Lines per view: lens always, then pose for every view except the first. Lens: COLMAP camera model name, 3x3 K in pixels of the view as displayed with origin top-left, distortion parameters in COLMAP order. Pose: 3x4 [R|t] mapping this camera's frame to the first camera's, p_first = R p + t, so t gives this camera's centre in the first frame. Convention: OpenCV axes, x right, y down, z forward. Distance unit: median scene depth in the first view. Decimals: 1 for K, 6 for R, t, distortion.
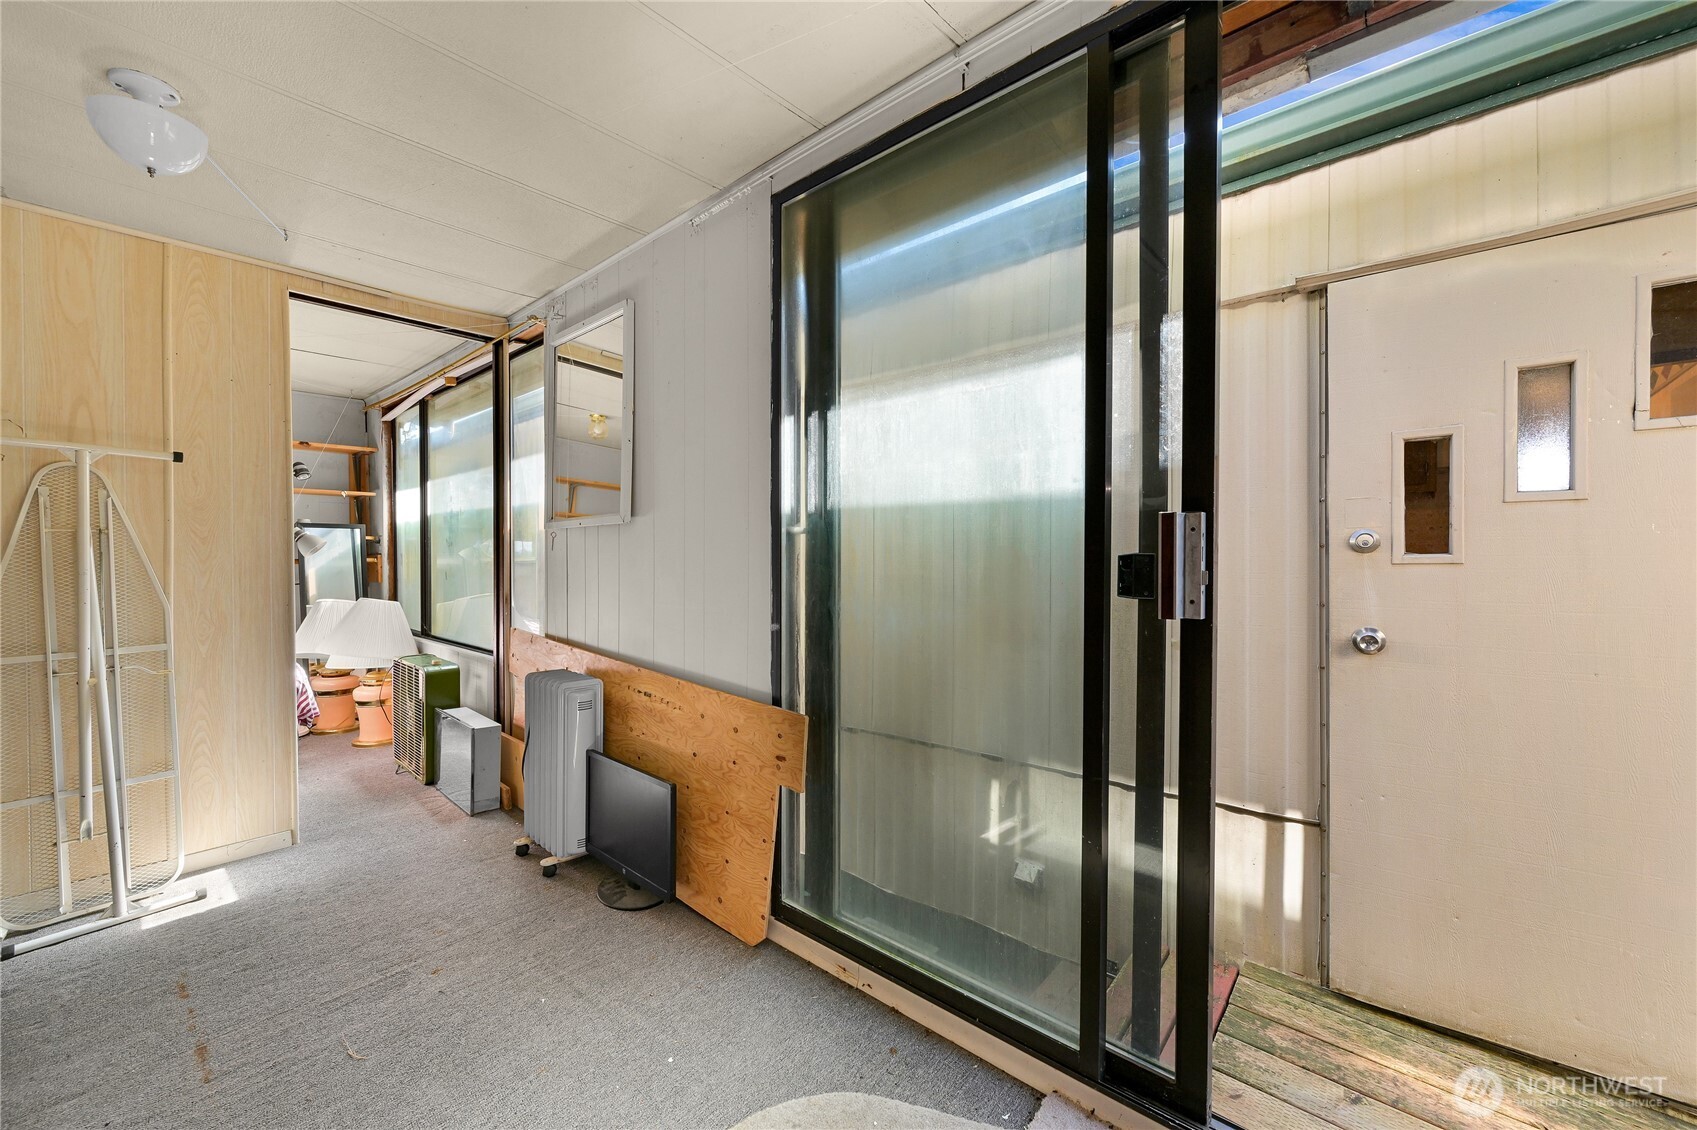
lens RADIAL K [[677.0, 0, 842.5], [0, 677.0, 568.6], [0, 0, 1]] dist [-0.003050, 0.000519]
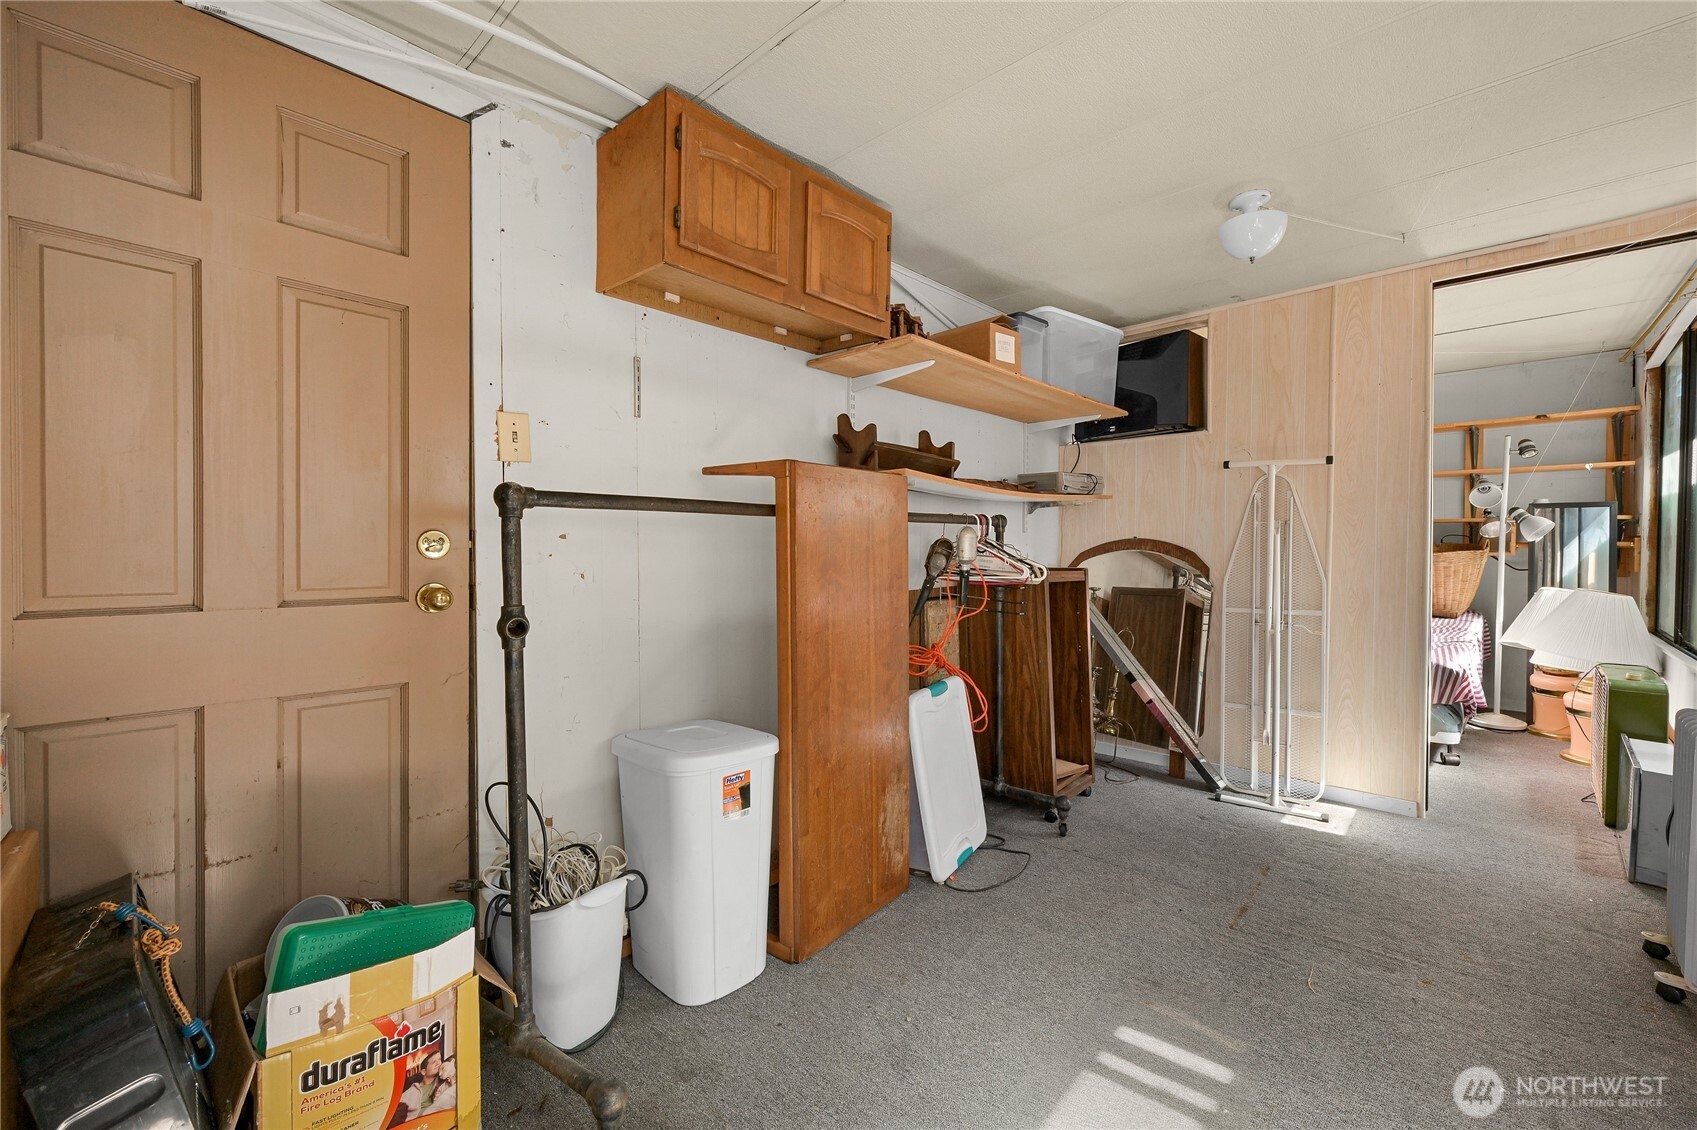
lens RADIAL K [[677.0, 0, 855.8], [0, 677.0, 561.5], [0, 0, 1]] dist [-0.003050, 0.000519]
pose [[-0.032735, 0.029442, -0.999030, 0.261844], [-0.014593, 0.999445, 0.029933, -0.004854], [0.999358, 0.015559, -0.032287, 0.170930]]
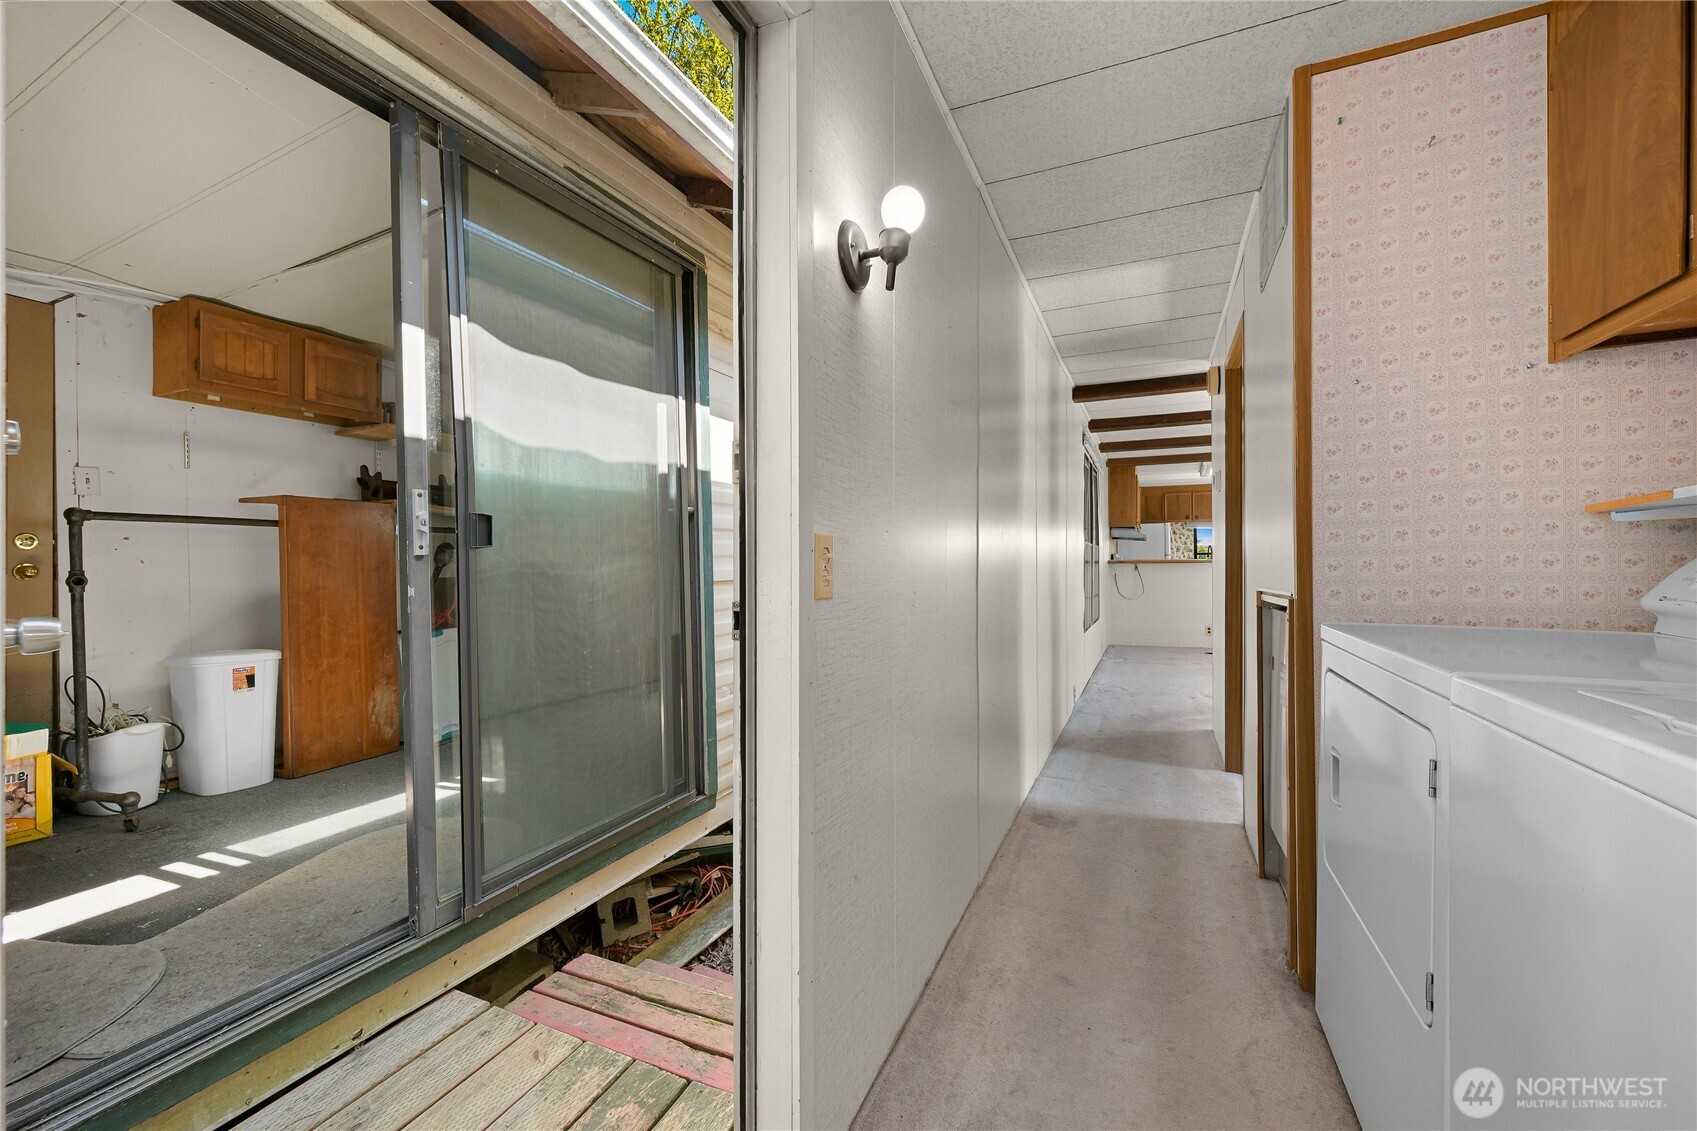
lens RADIAL K [[677.0, 0, 836.7], [0, 677.0, 565.5], [0, 0, 1]] dist [-0.003050, 0.000519]
pose [[0.258116, 0.000606, -0.966114, 0.669650], [0.001883, 0.999998, 0.001131, 0.020286], [0.966112, -0.002111, 0.258114, 0.470845]]
